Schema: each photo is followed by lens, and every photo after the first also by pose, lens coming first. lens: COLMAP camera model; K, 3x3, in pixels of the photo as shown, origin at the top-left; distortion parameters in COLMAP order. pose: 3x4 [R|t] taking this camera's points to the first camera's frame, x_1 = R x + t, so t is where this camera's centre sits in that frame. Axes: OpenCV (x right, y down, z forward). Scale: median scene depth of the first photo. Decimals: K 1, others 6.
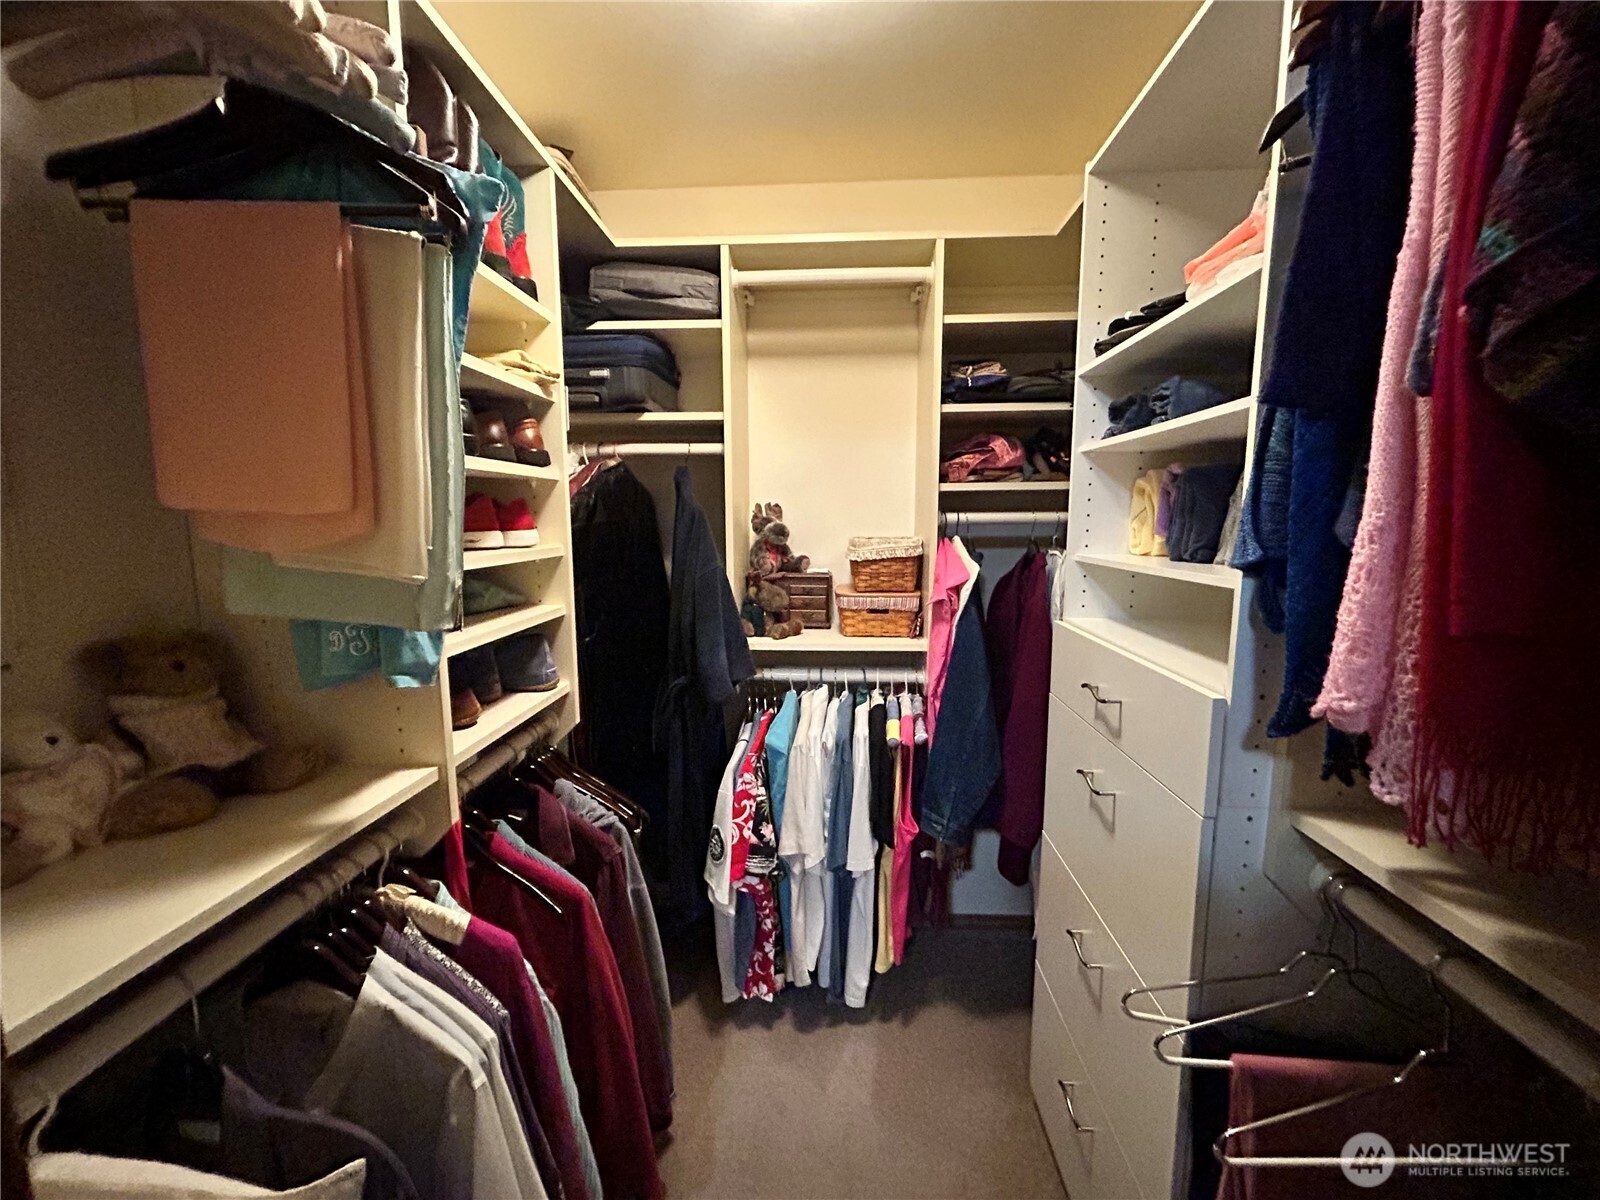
lens RADIAL K [[646.9, 0, 799.3], [0, 646.9, 596.2], [0, 0, 1]] dist [0.000499, -0.000708]
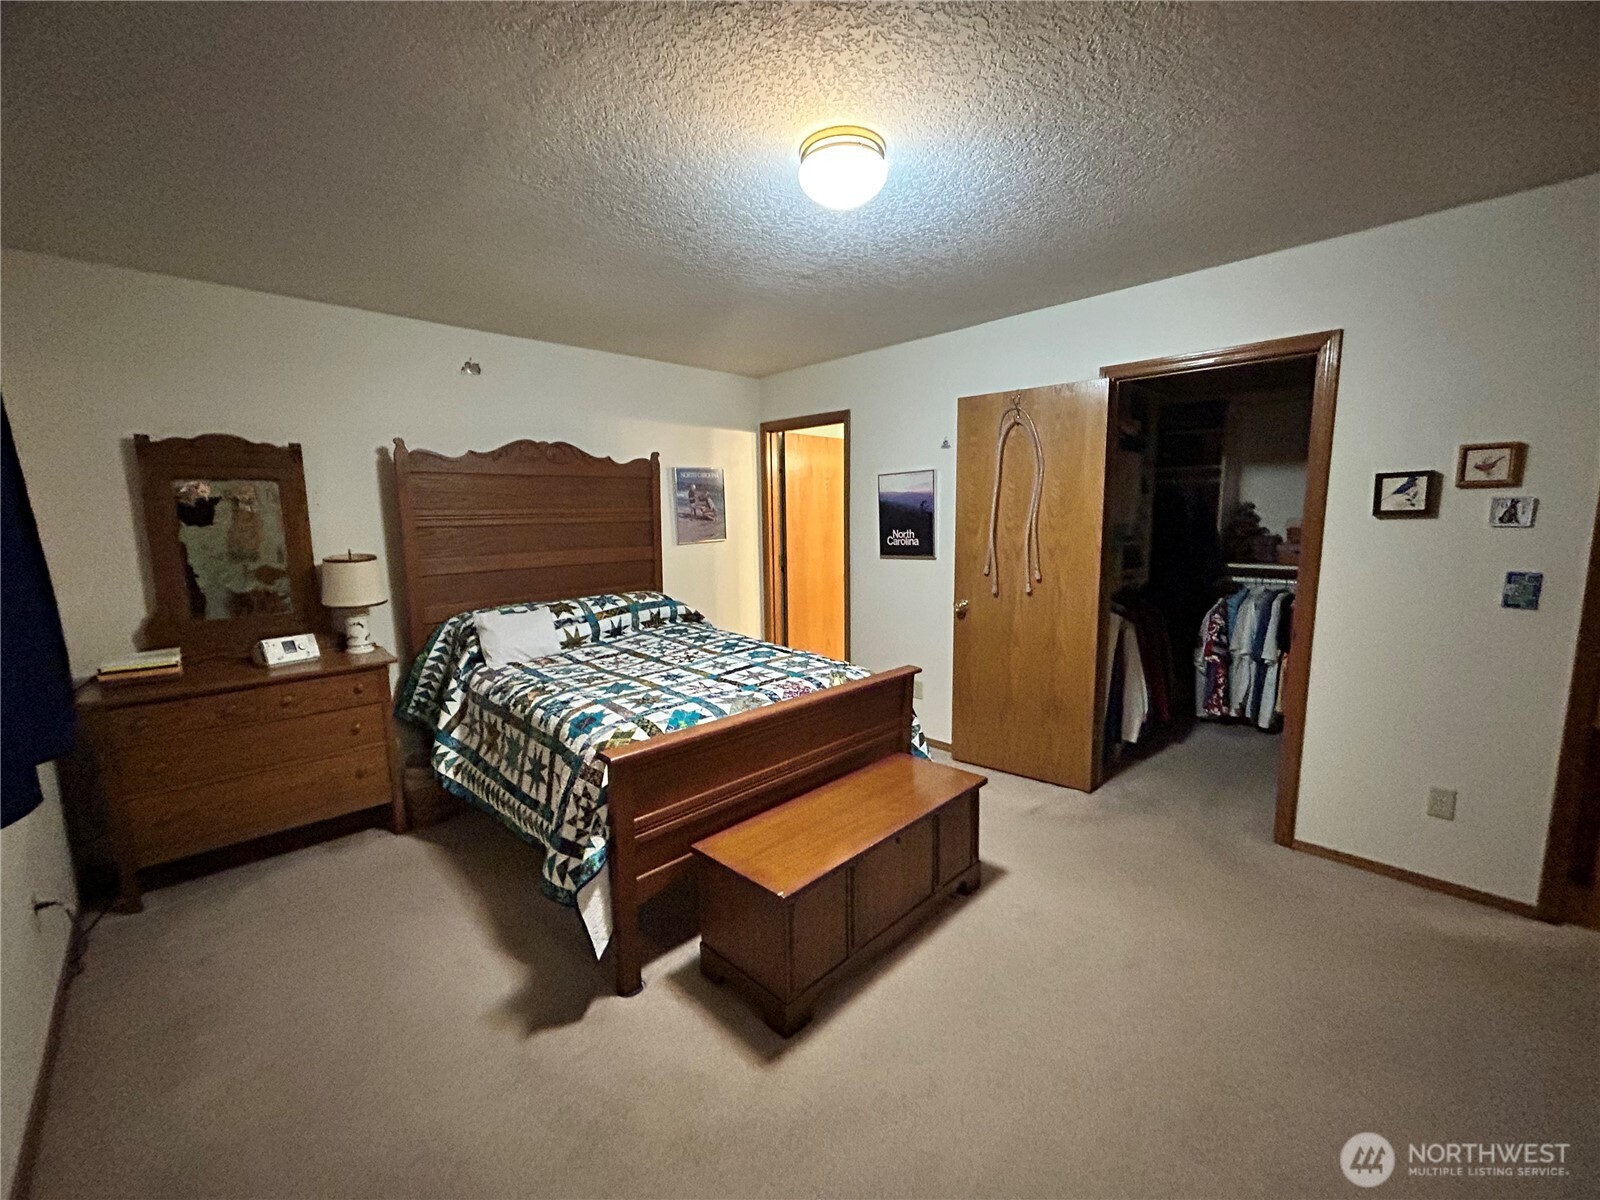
lens RADIAL K [[646.9, 0, 803.8], [0, 646.9, 597.5], [0, 0, 1]] dist [0.000499, -0.000708]
pose [[0.741528, 0.086712, -0.665295, 0.380544], [-0.072291, 0.996166, 0.049261, 0.202633], [0.667016, 0.011566, 0.744954, -1.847160]]
